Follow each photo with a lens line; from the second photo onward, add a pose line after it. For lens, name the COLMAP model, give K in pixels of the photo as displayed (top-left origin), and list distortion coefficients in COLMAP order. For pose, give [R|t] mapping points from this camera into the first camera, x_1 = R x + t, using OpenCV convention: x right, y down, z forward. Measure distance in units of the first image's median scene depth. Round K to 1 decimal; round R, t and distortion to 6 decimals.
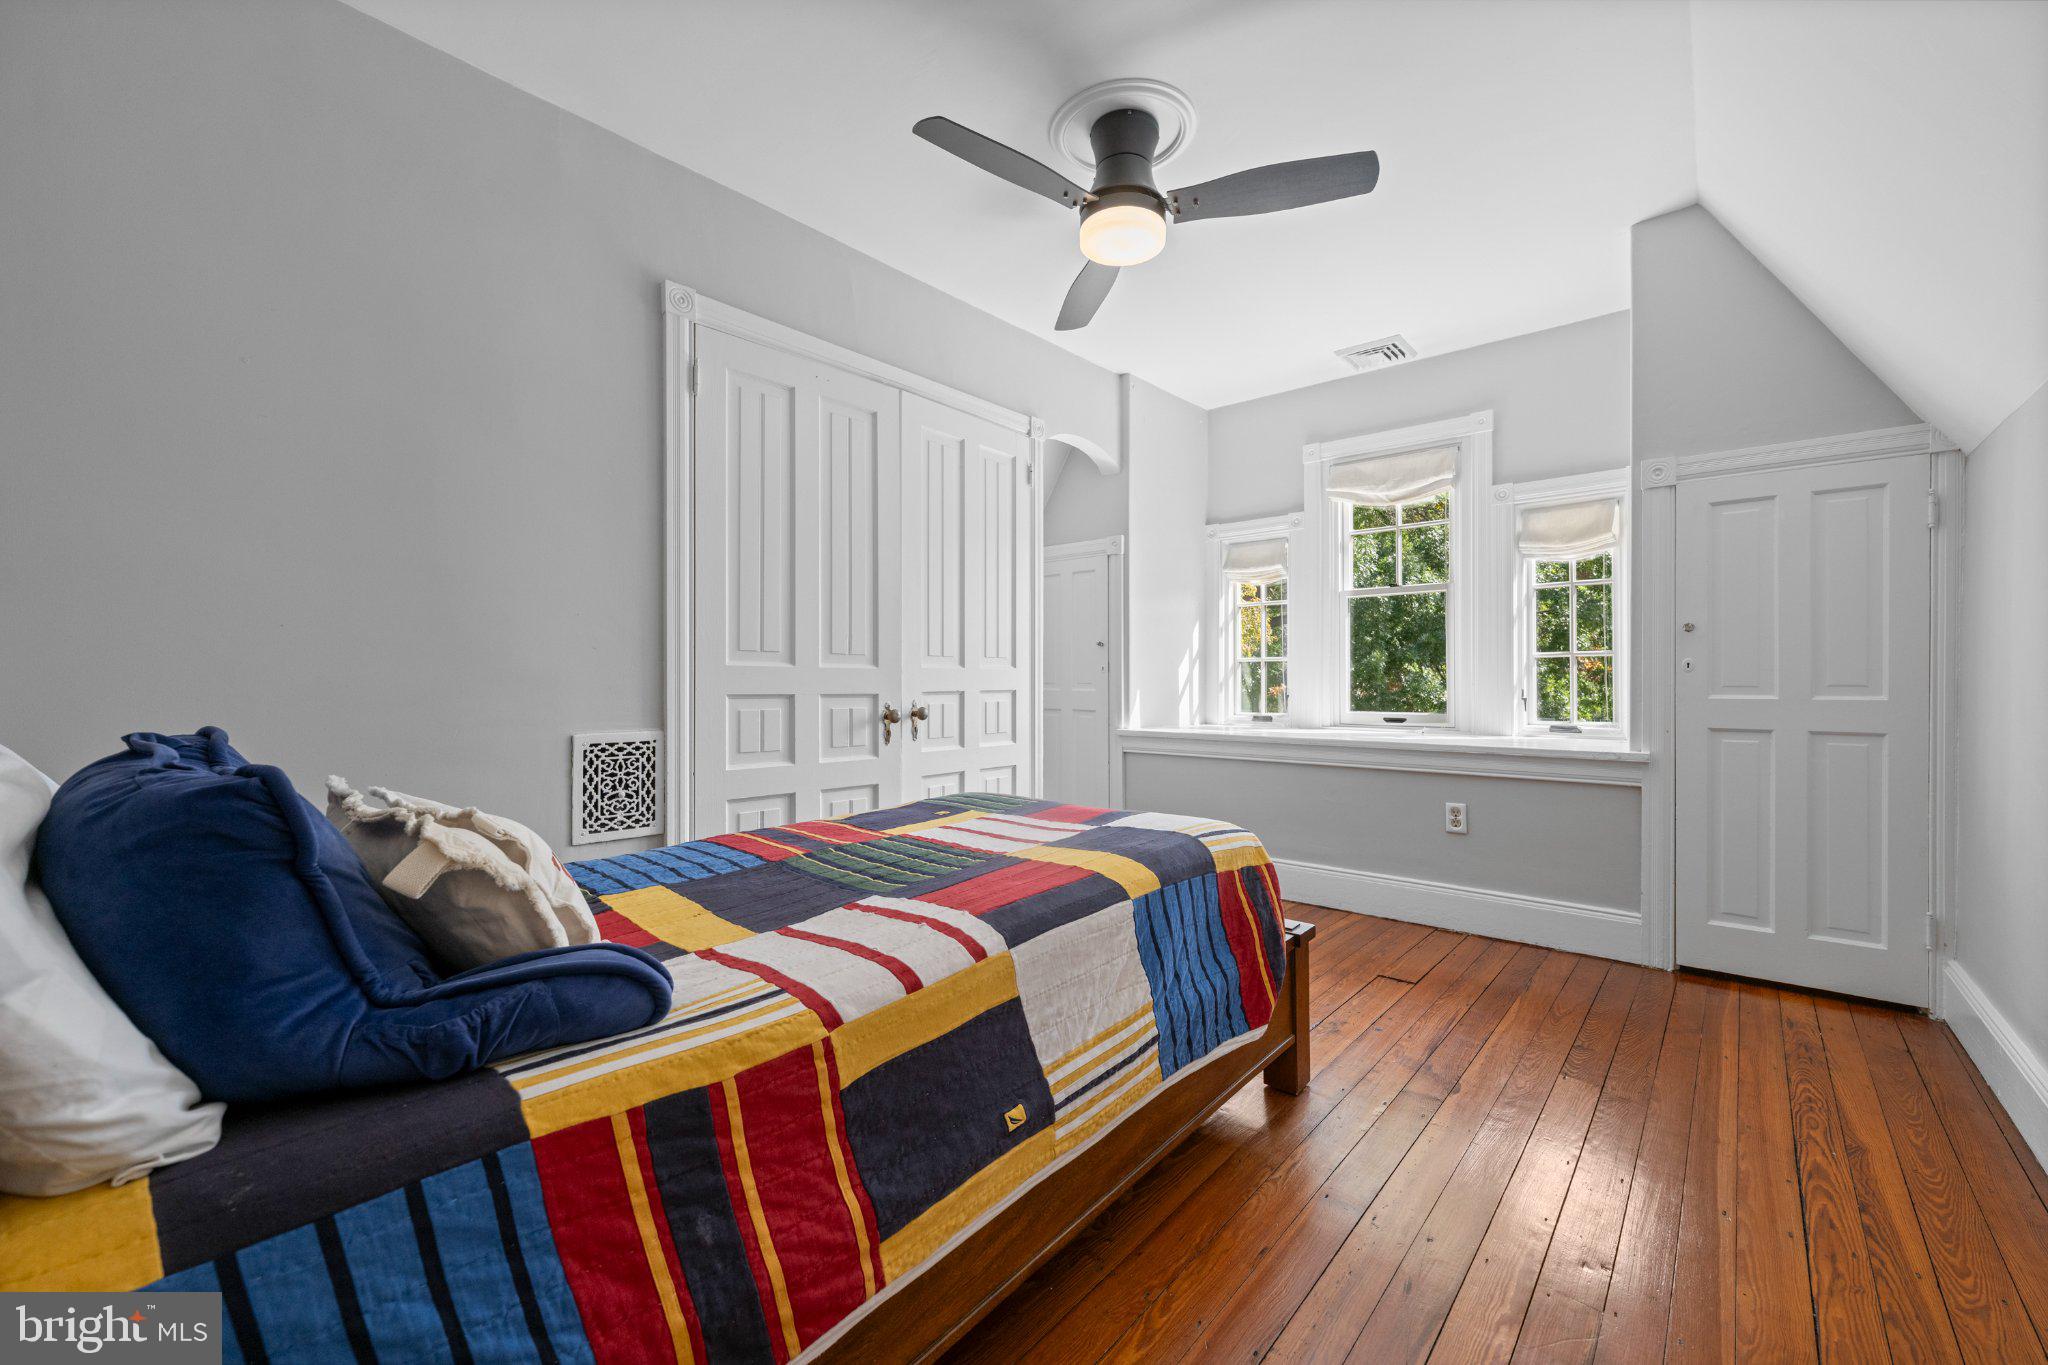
lens RADIAL K [[808.3, 0, 1020.9], [0, 808.3, 679.3], [0, 0, 1]] dist [0.002062, 0.000206]
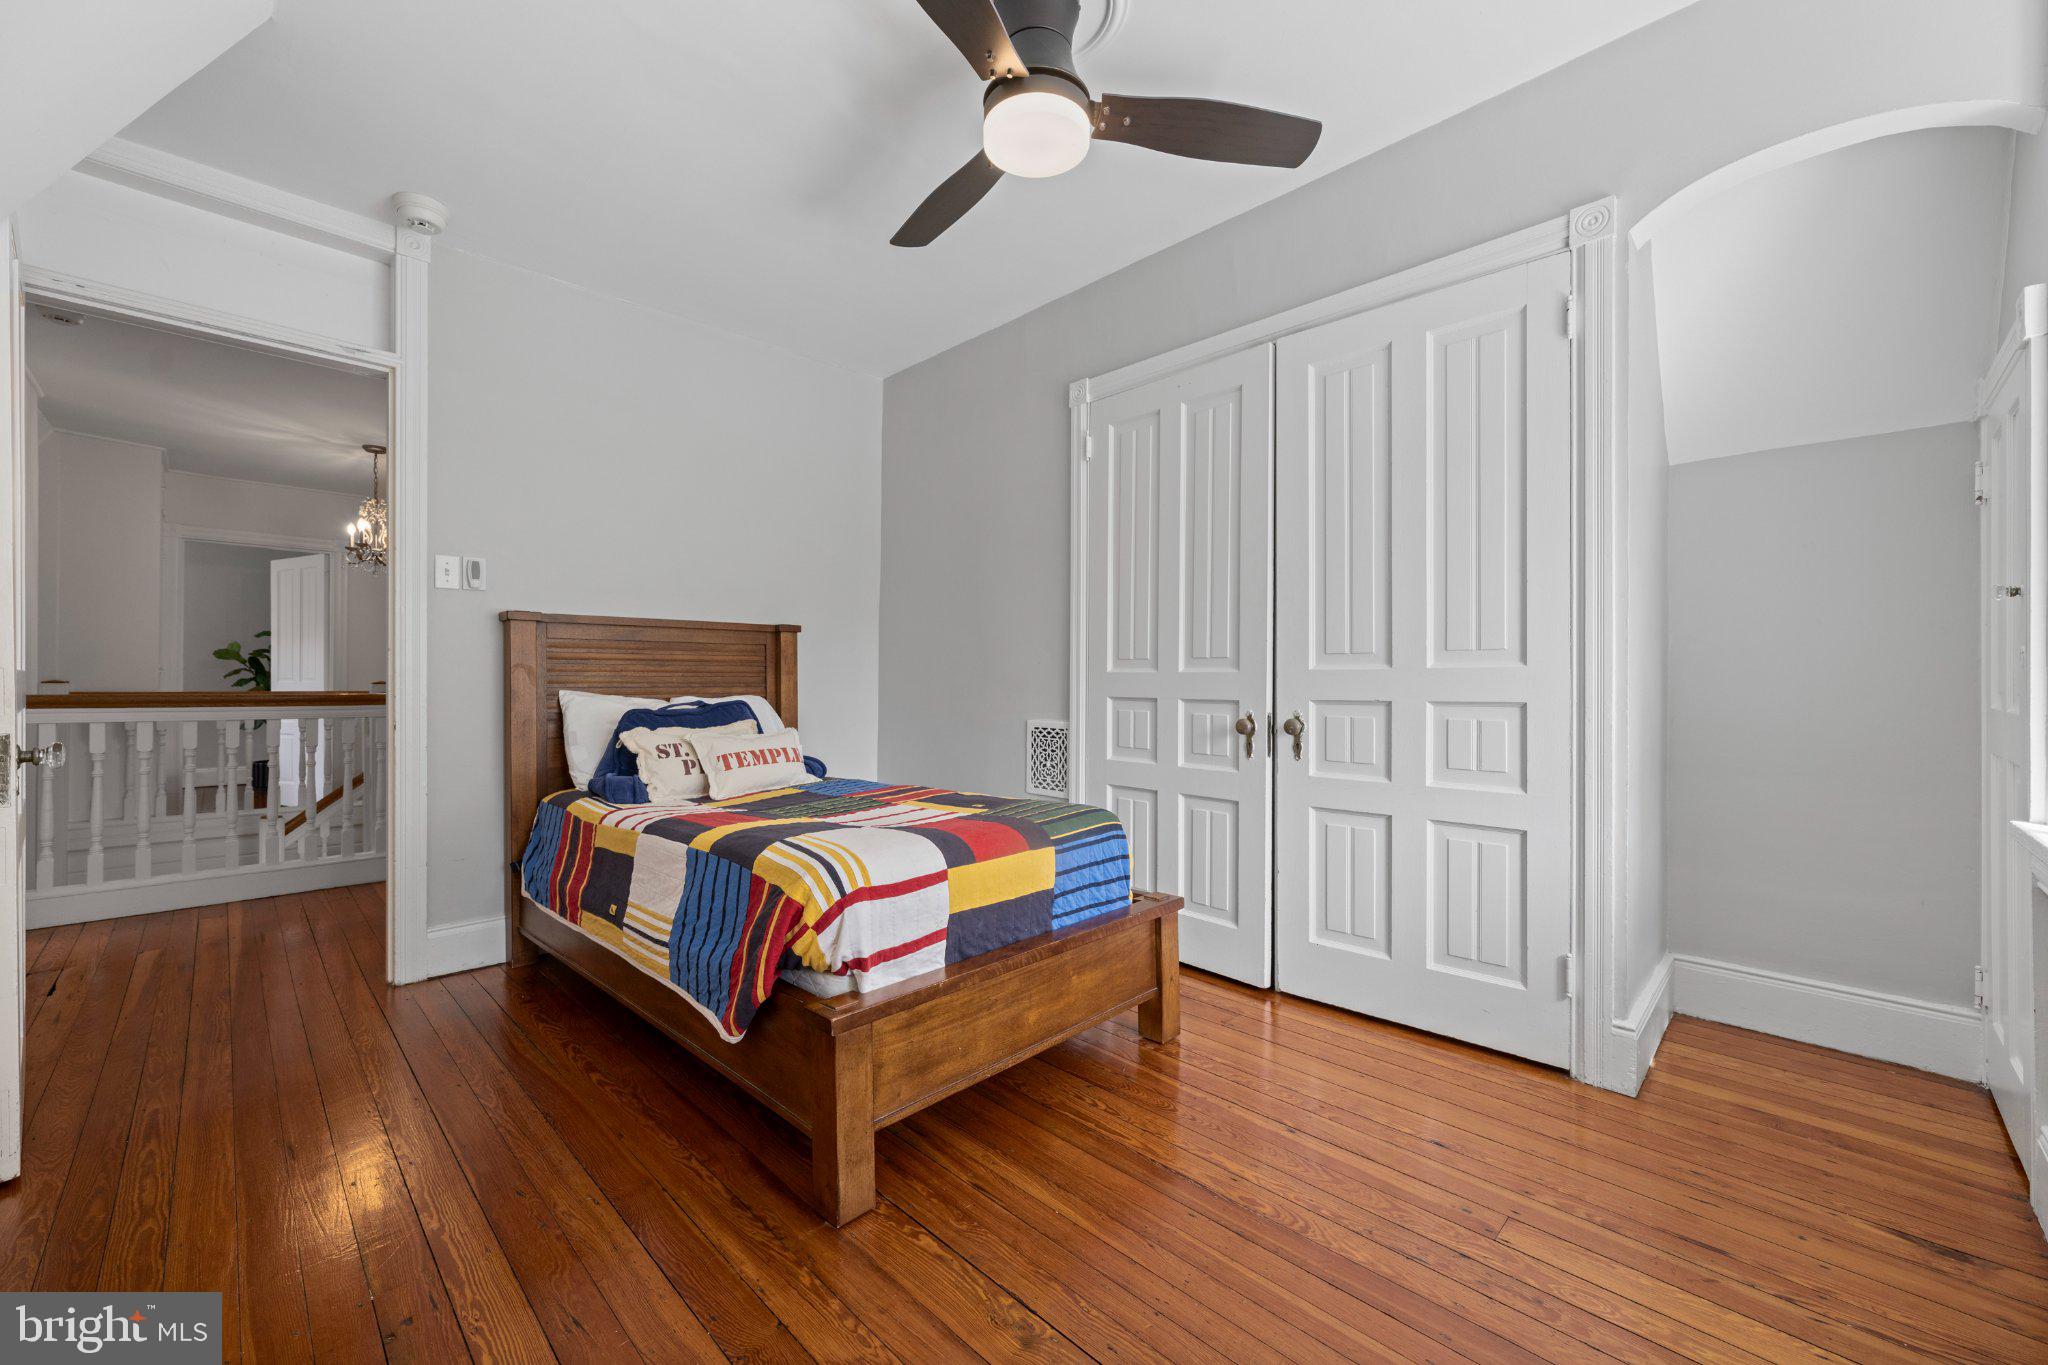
lens RADIAL K [[808.3, 0, 1022.2], [0, 808.3, 683.6], [0, 0, 1]] dist [0.002062, 0.000206]
pose [[-0.052562, 0.002752, -0.998614, 0.762702], [0.001670, 0.999995, 0.002668, -0.003473], [0.998616, -0.001527, -0.052566, 0.844746]]
